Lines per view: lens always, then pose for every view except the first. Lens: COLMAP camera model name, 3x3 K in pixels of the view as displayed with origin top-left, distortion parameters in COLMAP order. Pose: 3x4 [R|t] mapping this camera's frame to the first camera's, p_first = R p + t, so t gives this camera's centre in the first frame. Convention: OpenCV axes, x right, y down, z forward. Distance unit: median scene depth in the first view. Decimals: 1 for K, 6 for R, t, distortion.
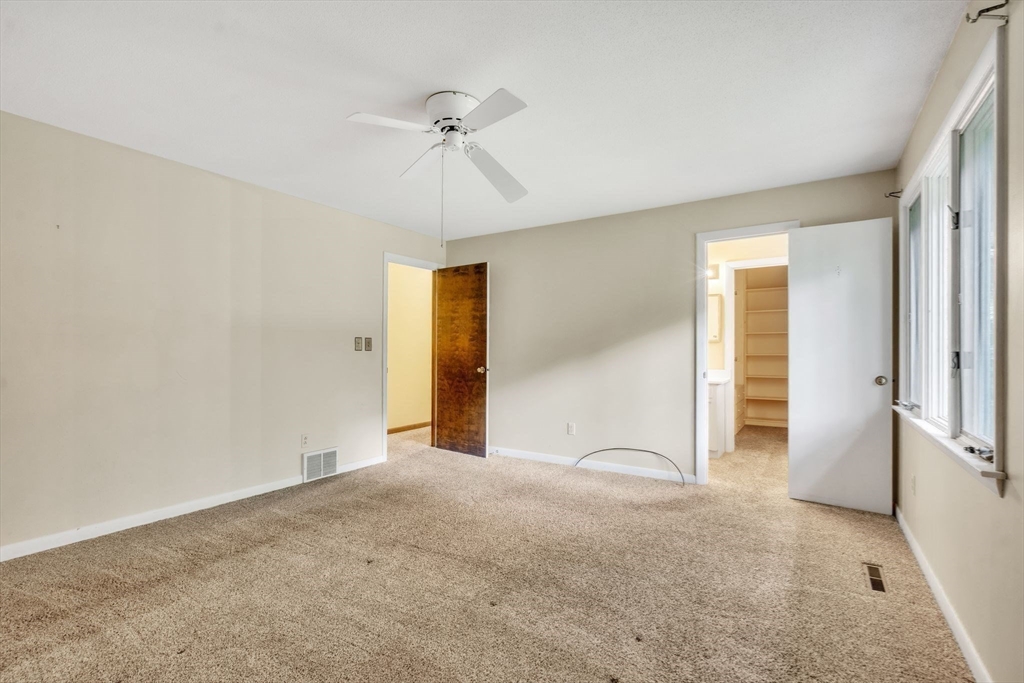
lens RADIAL K [[461.2, 0, 512.0], [0, 461.2, 341.5], [0, 0, 1]] dist [-0.002557, -0.000253]
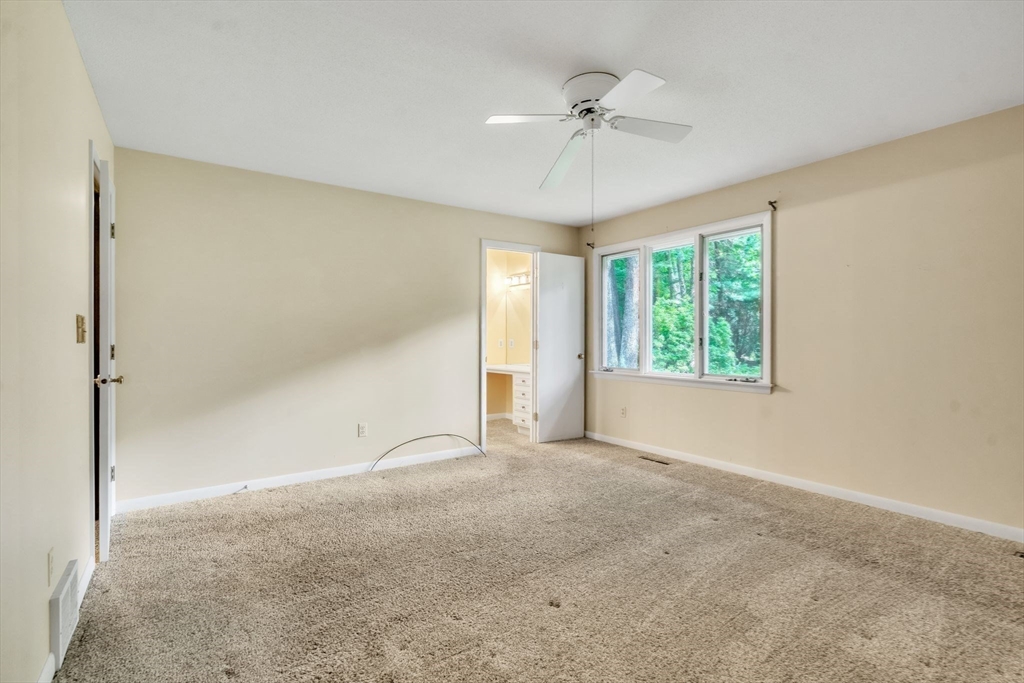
lens RADIAL K [[467.2, 0, 511.3], [0, 467.2, 332.8], [0, 0, 1]] dist [-0.001747, -0.000396]
pose [[0.382756, 0.008312, 0.923812, -0.775183], [-0.010062, 0.999938, -0.004828, 0.010994], [-0.923795, -0.007448, 0.382815, 0.546768]]
